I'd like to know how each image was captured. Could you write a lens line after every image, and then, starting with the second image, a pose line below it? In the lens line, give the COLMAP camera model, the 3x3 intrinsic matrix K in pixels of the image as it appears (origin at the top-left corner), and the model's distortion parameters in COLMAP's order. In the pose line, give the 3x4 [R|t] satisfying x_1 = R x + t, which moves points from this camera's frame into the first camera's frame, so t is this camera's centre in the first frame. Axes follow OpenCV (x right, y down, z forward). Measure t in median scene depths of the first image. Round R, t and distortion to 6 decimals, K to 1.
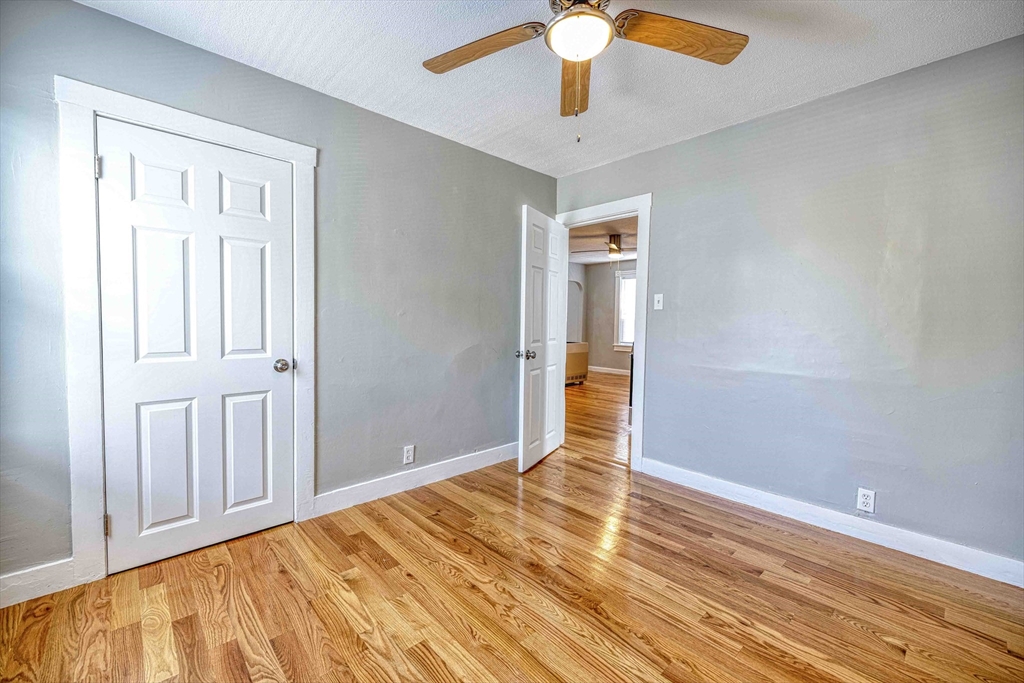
lens RADIAL K [[426.7, 0, 511.2], [0, 426.7, 339.3], [0, 0, 1]] dist [0.002146, 0.000577]
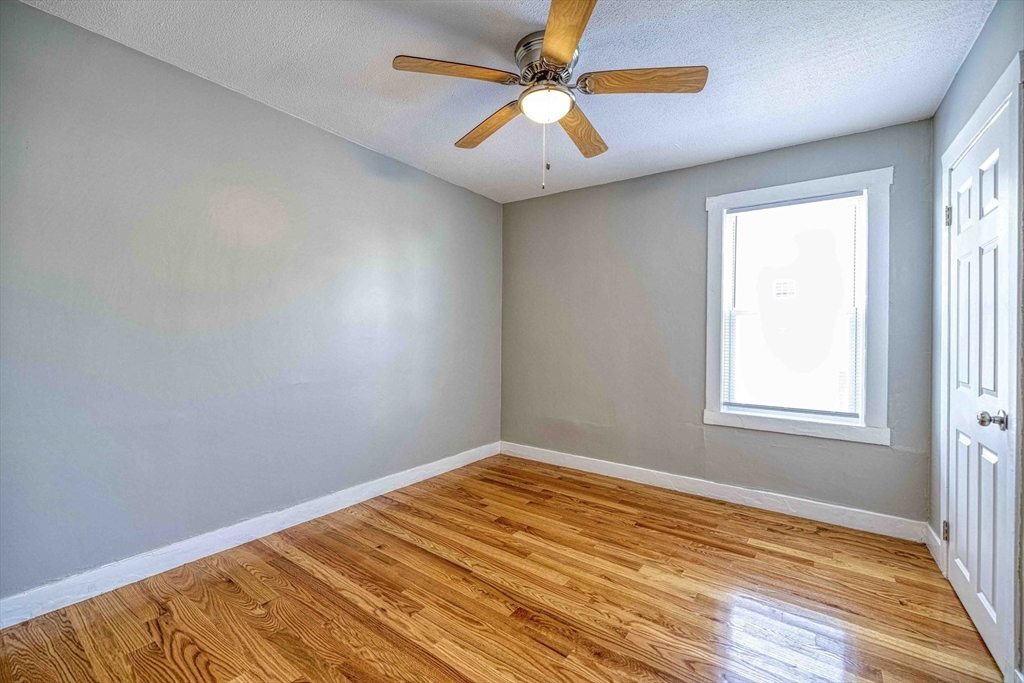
lens RADIAL K [[426.7, 0, 511.3], [0, 426.7, 335.8], [0, 0, 1]] dist [0.002146, 0.000577]
pose [[-0.981385, -0.029674, -0.189745, 0.441746], [-0.038268, 0.998393, 0.041786, -0.089263], [0.188200, 0.048269, -0.980944, 2.055042]]
